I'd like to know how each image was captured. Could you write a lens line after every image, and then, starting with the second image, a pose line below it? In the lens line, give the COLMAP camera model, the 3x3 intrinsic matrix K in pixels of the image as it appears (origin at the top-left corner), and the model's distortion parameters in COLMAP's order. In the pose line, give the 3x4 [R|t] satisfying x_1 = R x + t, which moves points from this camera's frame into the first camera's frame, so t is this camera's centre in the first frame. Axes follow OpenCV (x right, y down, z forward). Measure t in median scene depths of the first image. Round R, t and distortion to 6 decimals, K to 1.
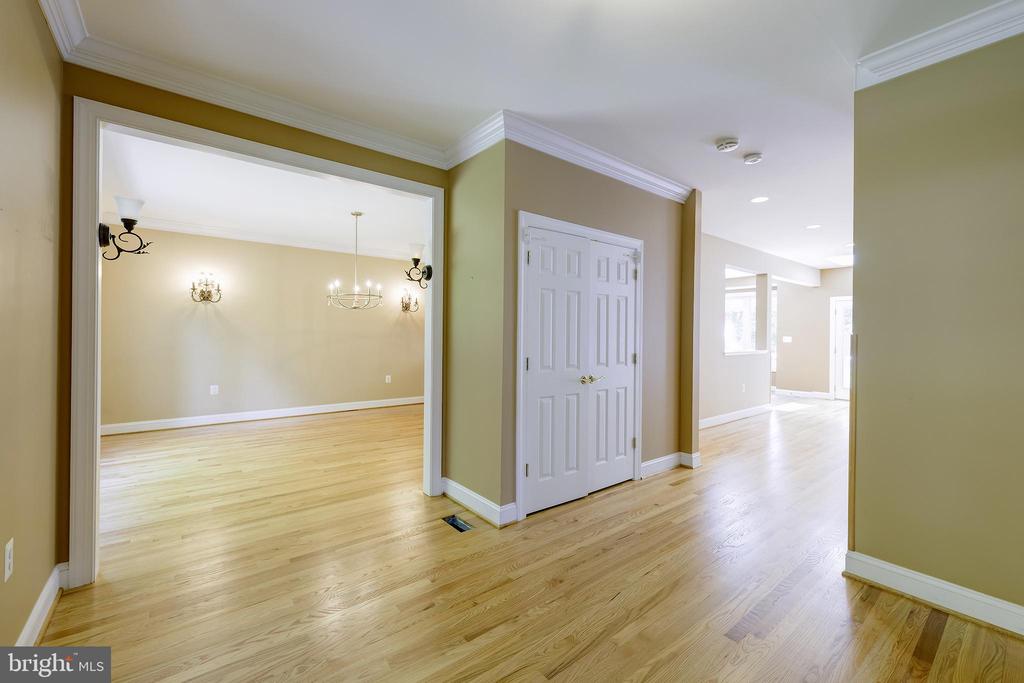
lens RADIAL K [[418.9, 0, 511.1], [0, 418.9, 335.6], [0, 0, 1]] dist [-0.000186, 0.000018]
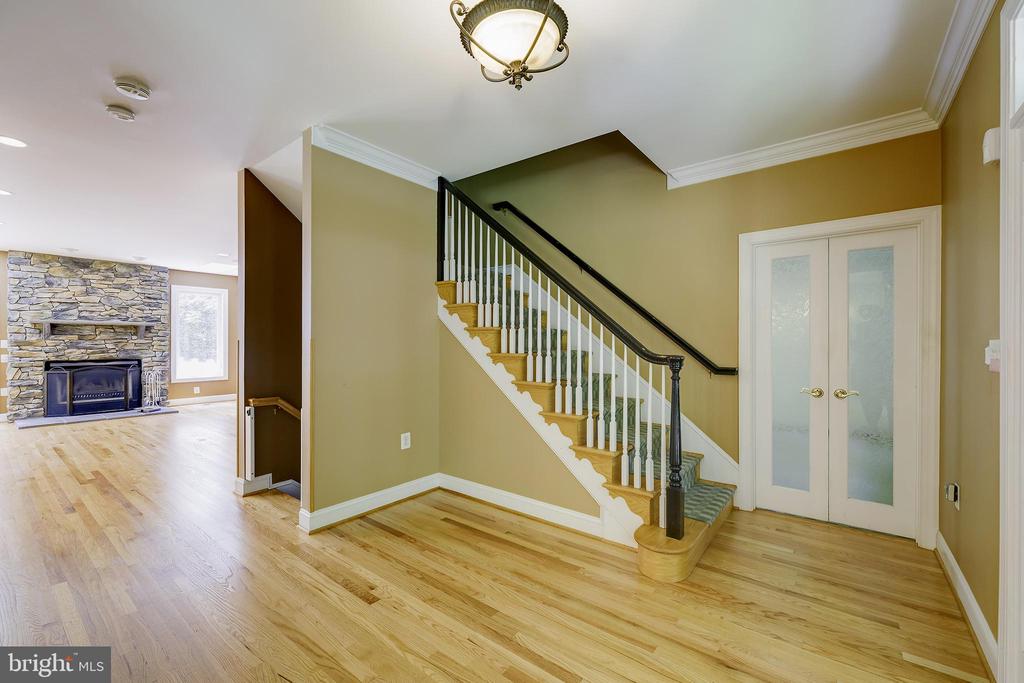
lens RADIAL K [[415.0, 0, 521.7], [0, 415.0, 341.0], [0, 0, 1]] dist [-0.000733, 0.000152]
pose [[-0.232581, -0.007251, 0.972550, -0.542434], [-0.002530, 0.999973, 0.006850, -0.008286], [-0.972574, -0.000867, -0.232593, 0.689310]]
